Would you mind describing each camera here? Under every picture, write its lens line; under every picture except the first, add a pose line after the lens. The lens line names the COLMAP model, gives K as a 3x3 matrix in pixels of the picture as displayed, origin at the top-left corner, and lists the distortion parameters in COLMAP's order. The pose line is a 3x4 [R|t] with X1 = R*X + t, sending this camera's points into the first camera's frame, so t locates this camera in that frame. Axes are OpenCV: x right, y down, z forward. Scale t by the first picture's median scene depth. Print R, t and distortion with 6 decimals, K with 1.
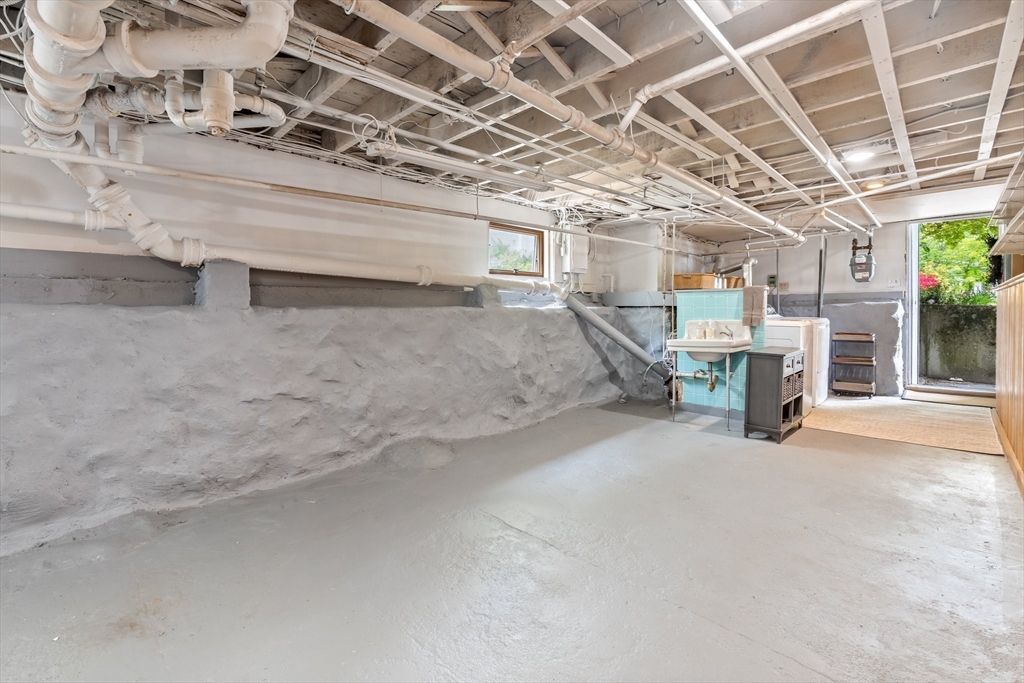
lens RADIAL K [[455.9, 0, 512.0], [0, 455.9, 341.5], [0, 0, 1]] dist [-0.001810, -0.000487]
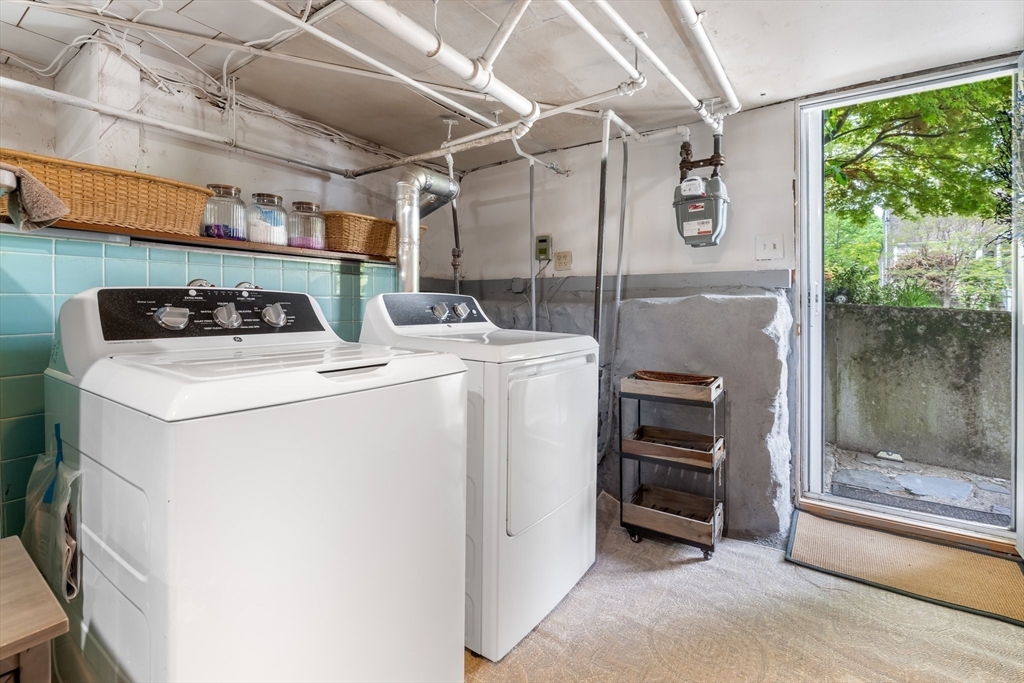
lens RADIAL K [[462.7, 0, 514.9], [0, 462.7, 328.5], [0, 0, 1]] dist [-0.002625, -0.000335]
pose [[0.988393, 0.010104, 0.151583, 0.538391], [-0.007106, 0.999769, -0.020304, -0.046209], [-0.151753, 0.018991, 0.988236, 0.611464]]
